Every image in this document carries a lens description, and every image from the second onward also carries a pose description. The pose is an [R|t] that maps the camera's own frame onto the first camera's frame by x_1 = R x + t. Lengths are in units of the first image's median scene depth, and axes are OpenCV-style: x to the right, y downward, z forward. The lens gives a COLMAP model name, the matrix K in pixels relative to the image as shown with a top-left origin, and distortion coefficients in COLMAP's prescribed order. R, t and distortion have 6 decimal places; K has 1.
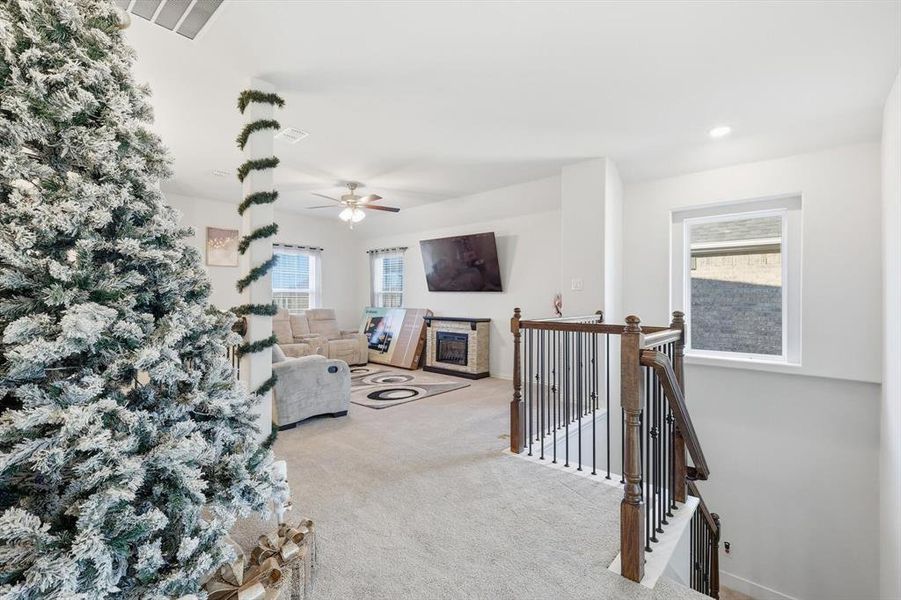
lens RADIAL K [[400.5, 0, 450.5], [0, 400.5, 298.3], [0, 0, 1]] dist [0.013162, -0.001494]
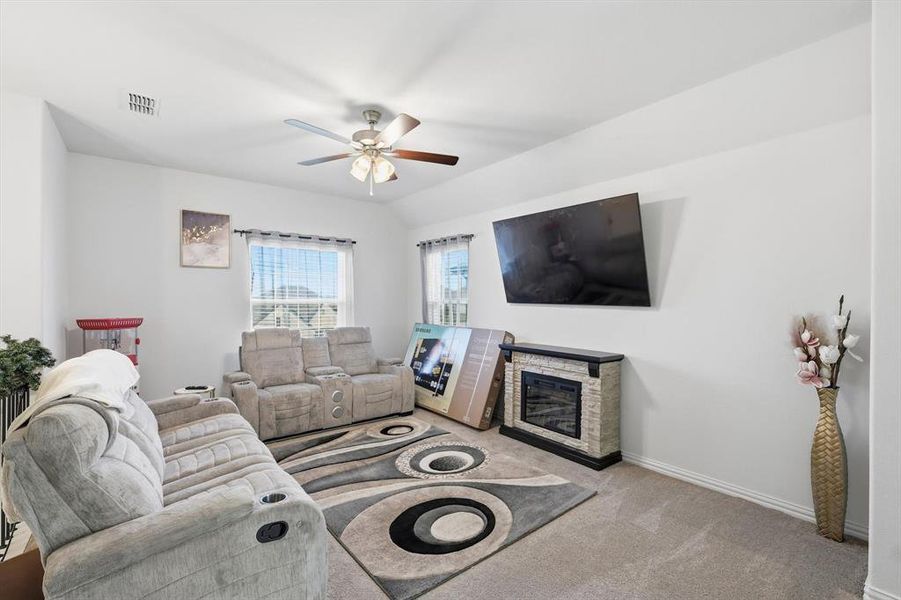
lens RADIAL K [[400.5, 0, 449.8], [0, 400.5, 299.3], [0, 0, 1]] dist [0.013162, -0.001494]
pose [[0.985206, -0.001468, -0.171366, -0.036313], [0.001378, 0.999999, -0.000648, -0.022944], [0.171367, 0.000402, 0.985207, 0.372297]]
